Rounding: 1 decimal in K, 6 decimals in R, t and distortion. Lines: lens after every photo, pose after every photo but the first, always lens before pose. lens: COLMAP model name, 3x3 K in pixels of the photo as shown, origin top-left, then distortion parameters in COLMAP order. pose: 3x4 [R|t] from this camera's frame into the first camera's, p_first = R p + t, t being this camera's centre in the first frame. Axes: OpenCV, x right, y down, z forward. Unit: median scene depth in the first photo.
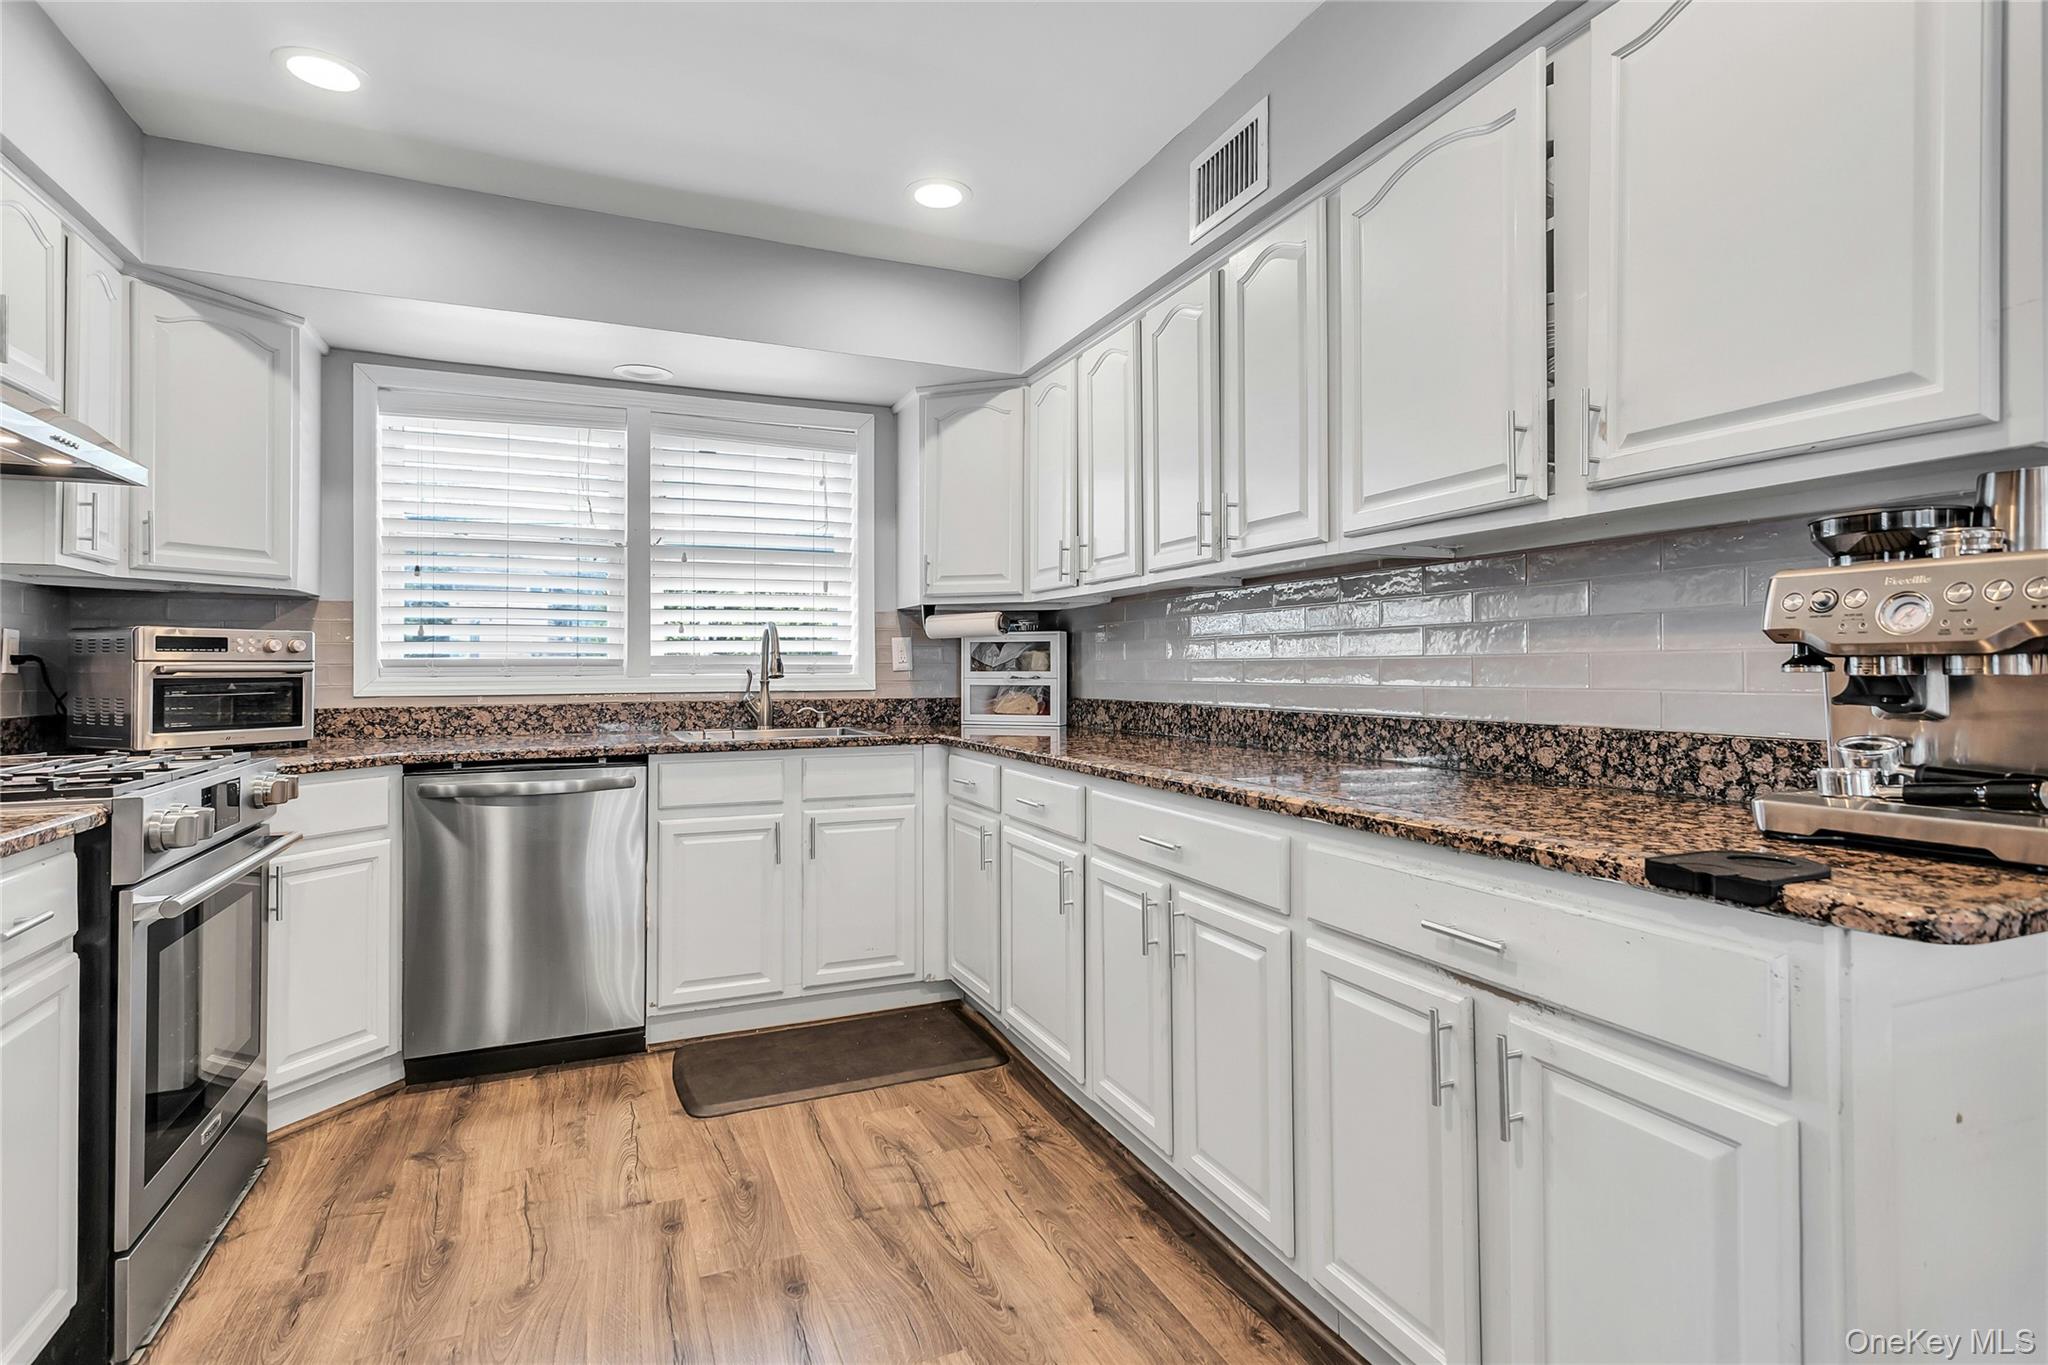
lens RADIAL K [[1004.0, 0, 1029.2], [0, 1004.0, 664.7], [0, 0, 1]] dist [0.000052, 0.000207]
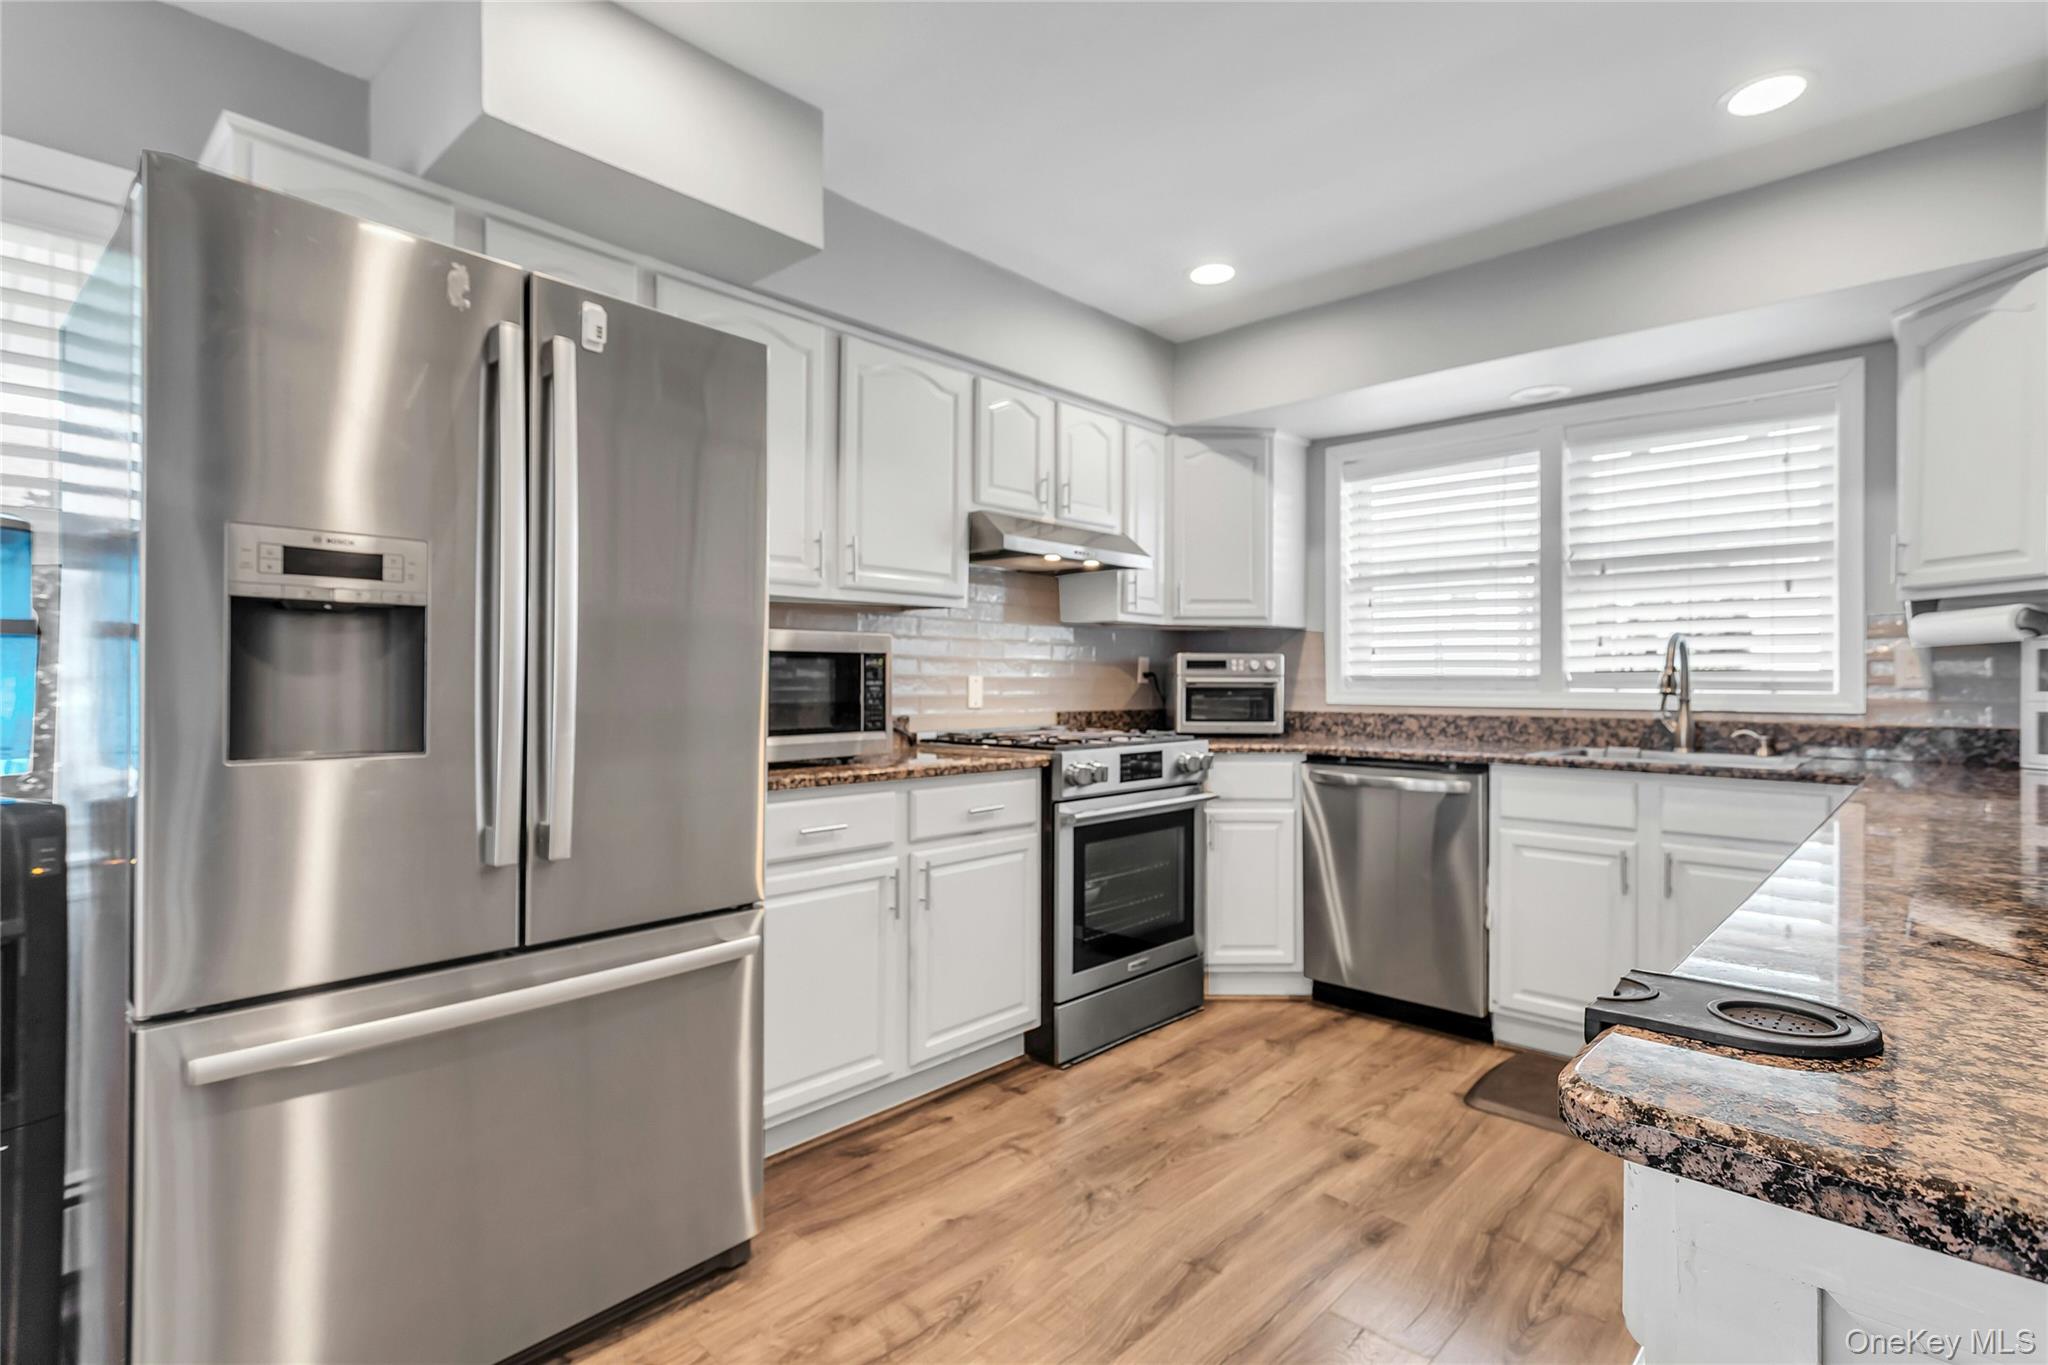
lens RADIAL K [[990.3, 0, 1013.6], [0, 990.3, 685.5], [0, 0, 1]] dist [0.001577, 0.000274]
pose [[0.388617, 0.009386, -0.921352, 0.367849], [-0.003076, 0.999956, 0.008889, -0.001627], [0.921394, -0.000620, 0.388629, 0.121680]]
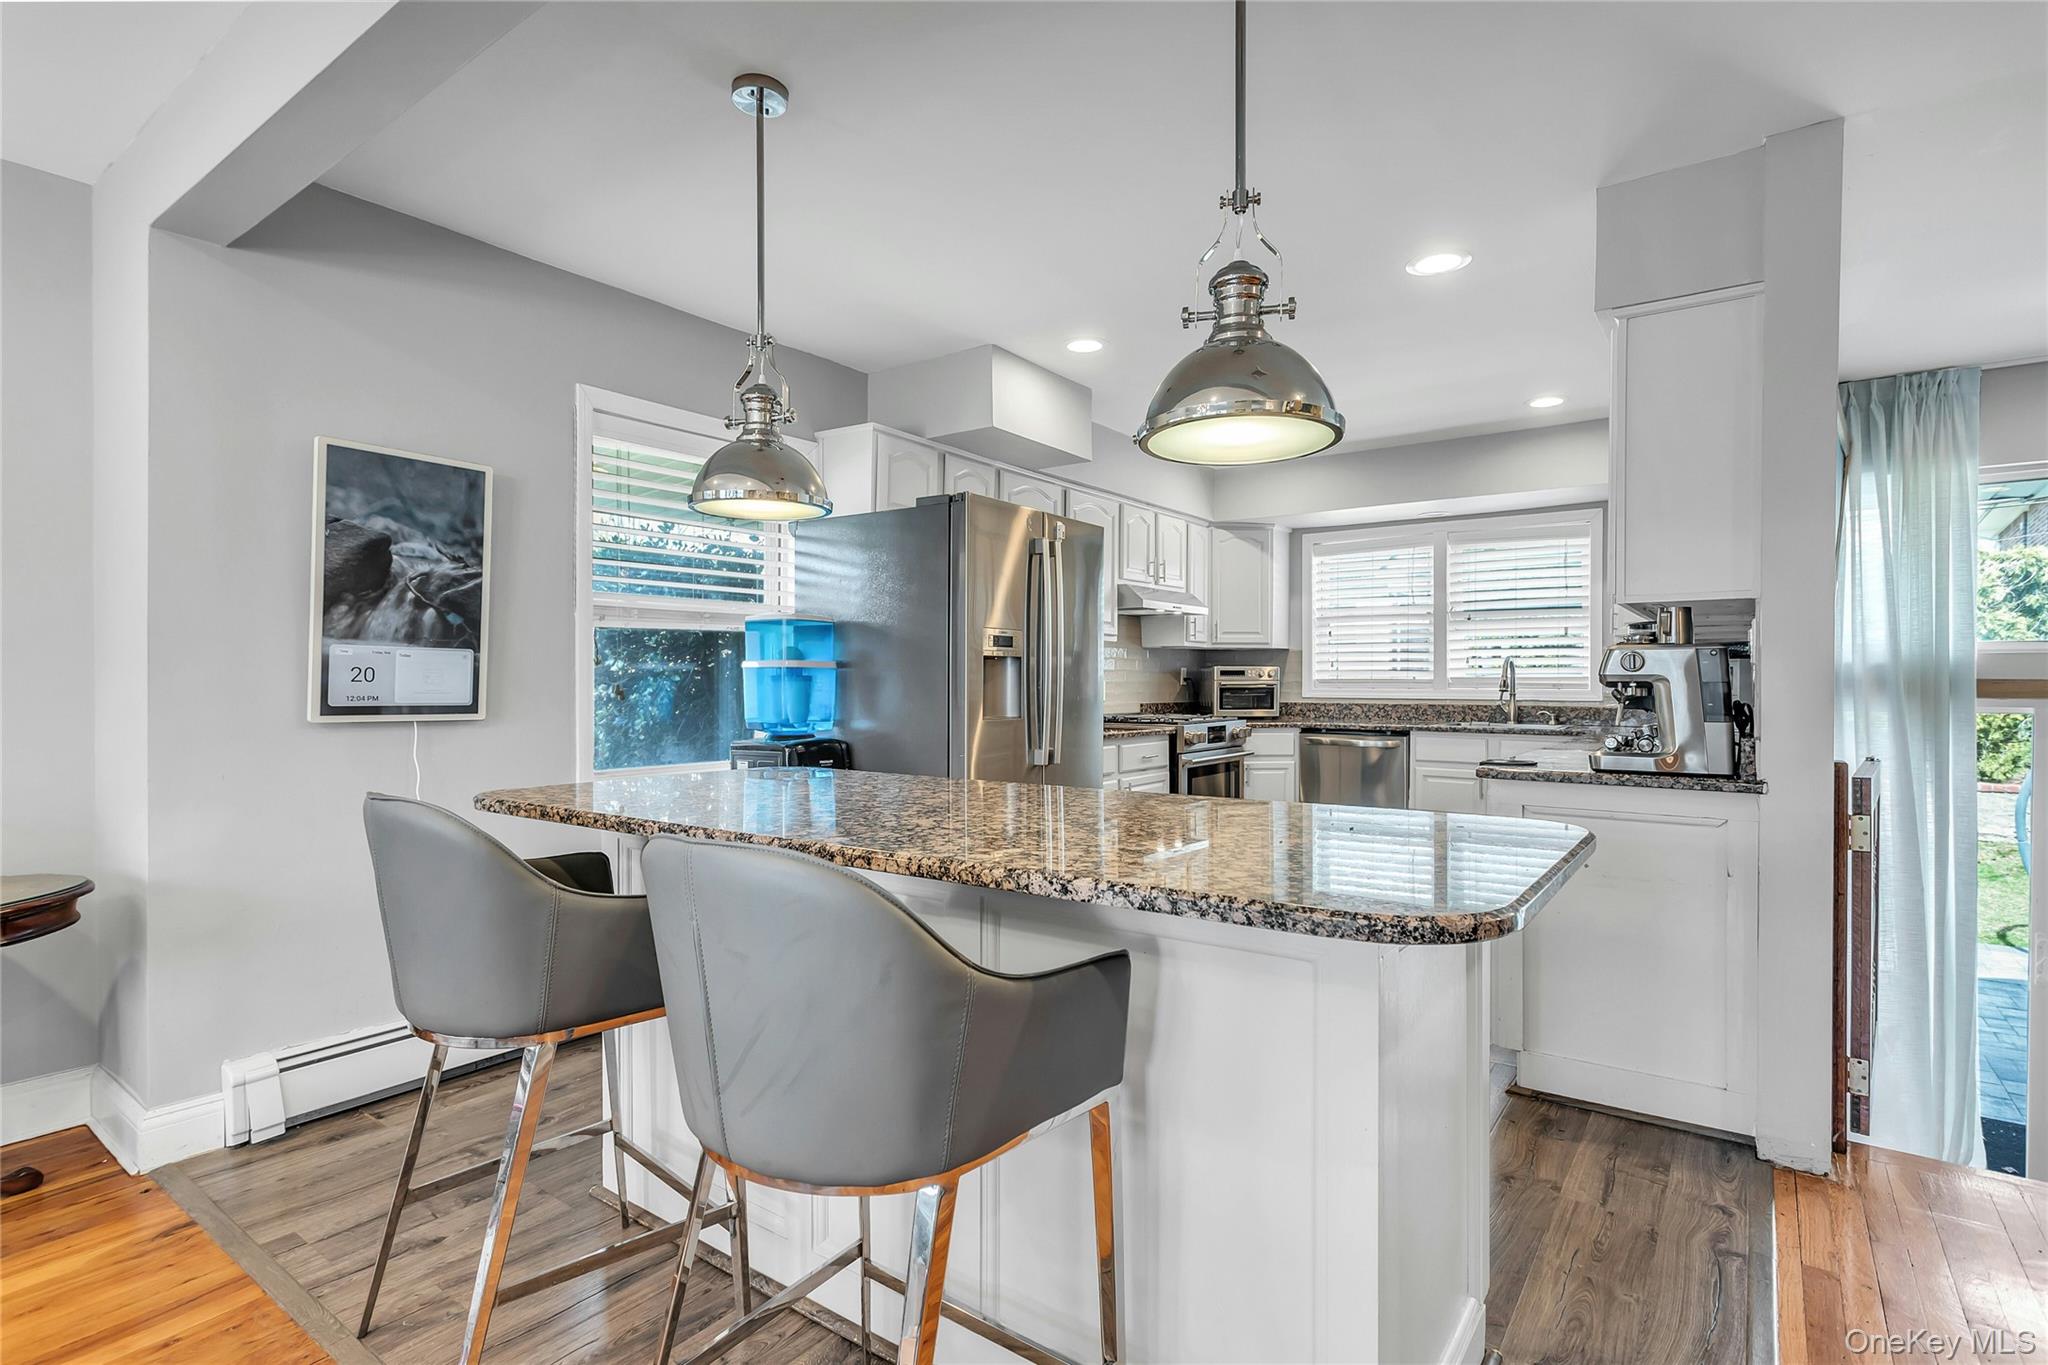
lens RADIAL K [[1003.1, 0, 1024.0], [0, 1003.1, 682.5], [0, 0, 1]] dist [-0.002634, -0.000206]
pose [[0.502724, 0.007551, -0.864414, 0.825179], [-0.001174, 0.999967, 0.008053, -0.014503], [0.864446, -0.003033, 0.502716, -0.529859]]
